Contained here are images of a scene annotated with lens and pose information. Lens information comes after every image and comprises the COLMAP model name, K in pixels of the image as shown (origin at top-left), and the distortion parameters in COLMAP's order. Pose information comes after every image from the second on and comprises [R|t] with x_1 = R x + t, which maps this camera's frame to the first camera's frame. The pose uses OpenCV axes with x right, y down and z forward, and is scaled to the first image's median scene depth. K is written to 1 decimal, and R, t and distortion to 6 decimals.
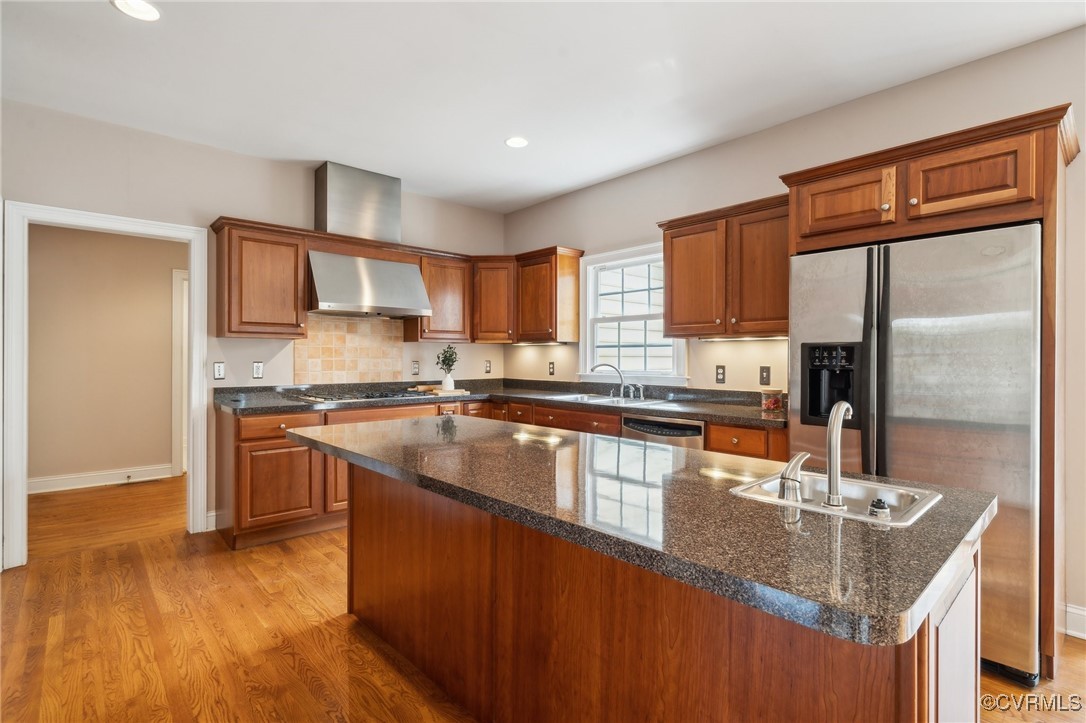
lens RADIAL K [[524.0, 0, 542.6], [0, 524.0, 358.5], [0, 0, 1]] dist [-0.000486, 0.000376]
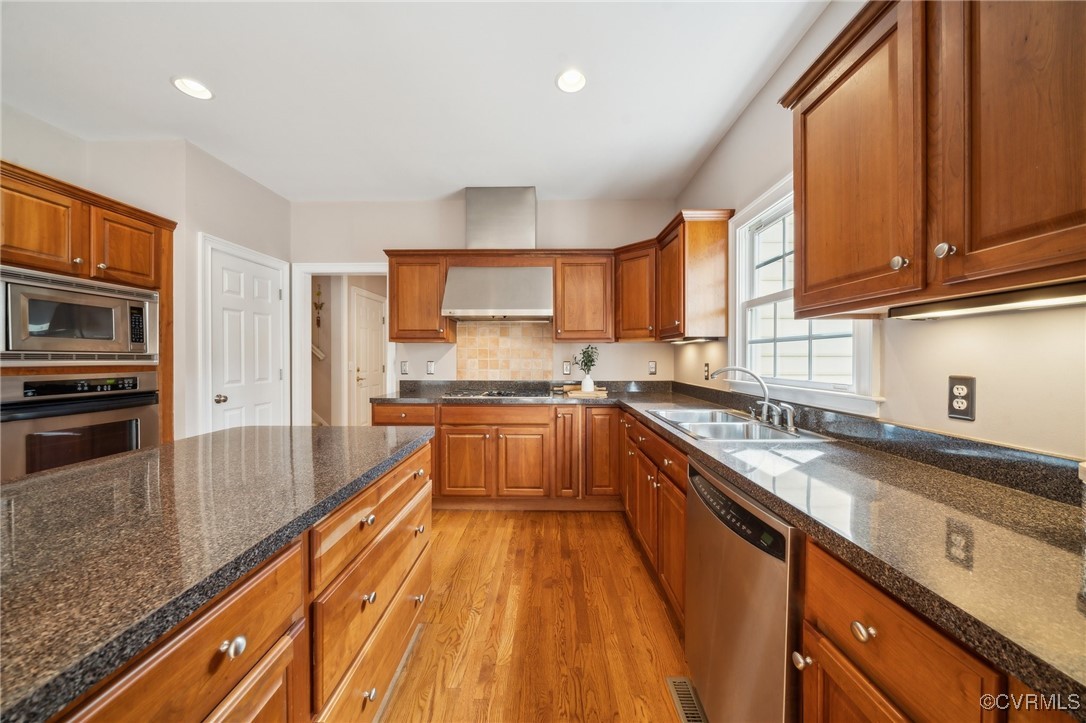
lens RADIAL K [[373.1, 0, 542.0], [0, 373.1, 359.5], [0, 0, 1]] dist [-0.002761, -0.000081]
pose [[0.730228, 0.002390, -0.683199, 0.270725], [-0.001446, 0.999997, 0.001952, -0.000153], [0.683202, -0.000438, 0.730229, 0.512358]]
